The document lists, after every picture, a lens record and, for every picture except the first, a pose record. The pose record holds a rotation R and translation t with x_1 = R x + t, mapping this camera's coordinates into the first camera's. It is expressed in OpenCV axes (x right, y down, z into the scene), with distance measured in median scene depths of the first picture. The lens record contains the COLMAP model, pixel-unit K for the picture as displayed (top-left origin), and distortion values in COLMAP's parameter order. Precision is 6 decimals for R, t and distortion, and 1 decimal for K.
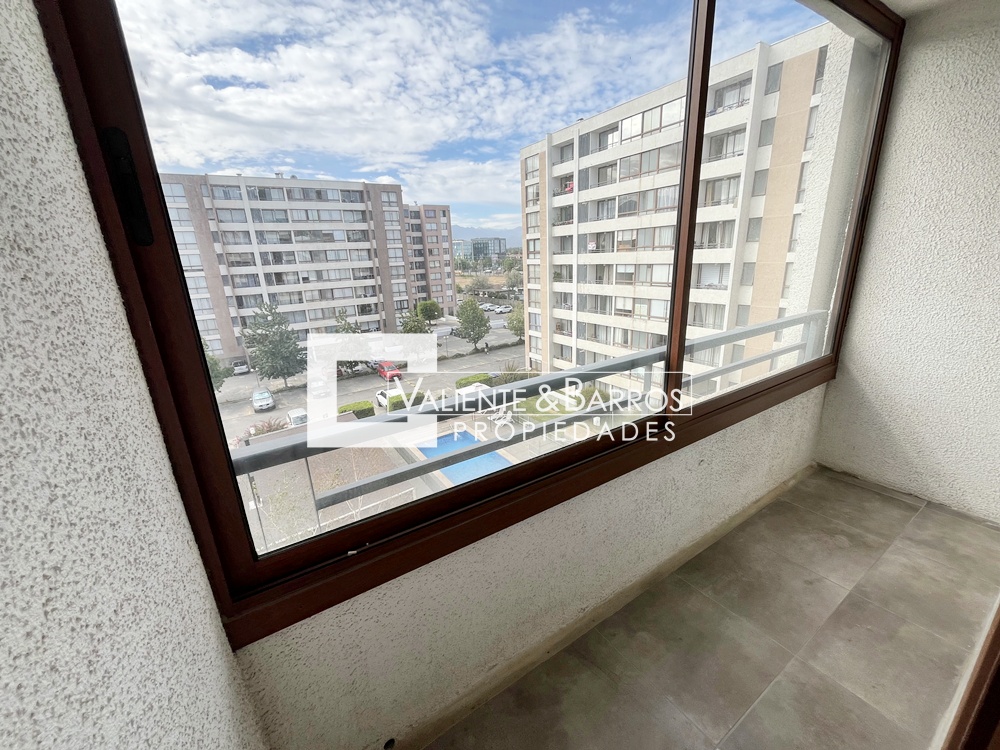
lens RADIAL K [[399.2, 0, 500.3], [0, 399.2, 375.5], [0, 0, 1]] dist [-0.001409, -0.000310]
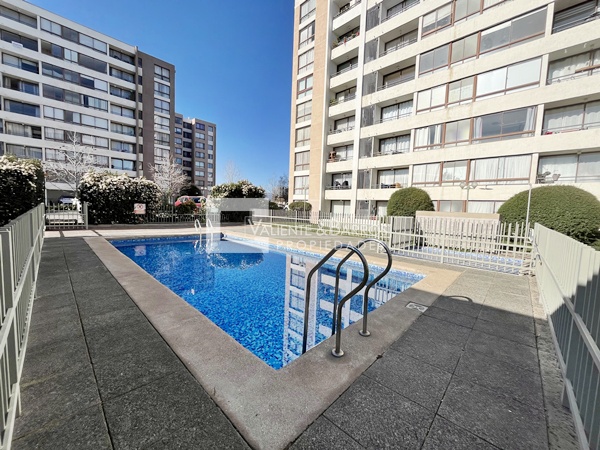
lens RADIAL K [[239.5, 0, 298.3], [0, 239.5, 225.3], [0, 0, 1]] dist [-0.001409, -0.000310]
pose [[0.970520, 0.067960, 0.231241, -0.035868], [-0.014696, 0.974325, -0.224667, 0.118359], [-0.240572, 0.214646, 0.946600, 0.375616]]
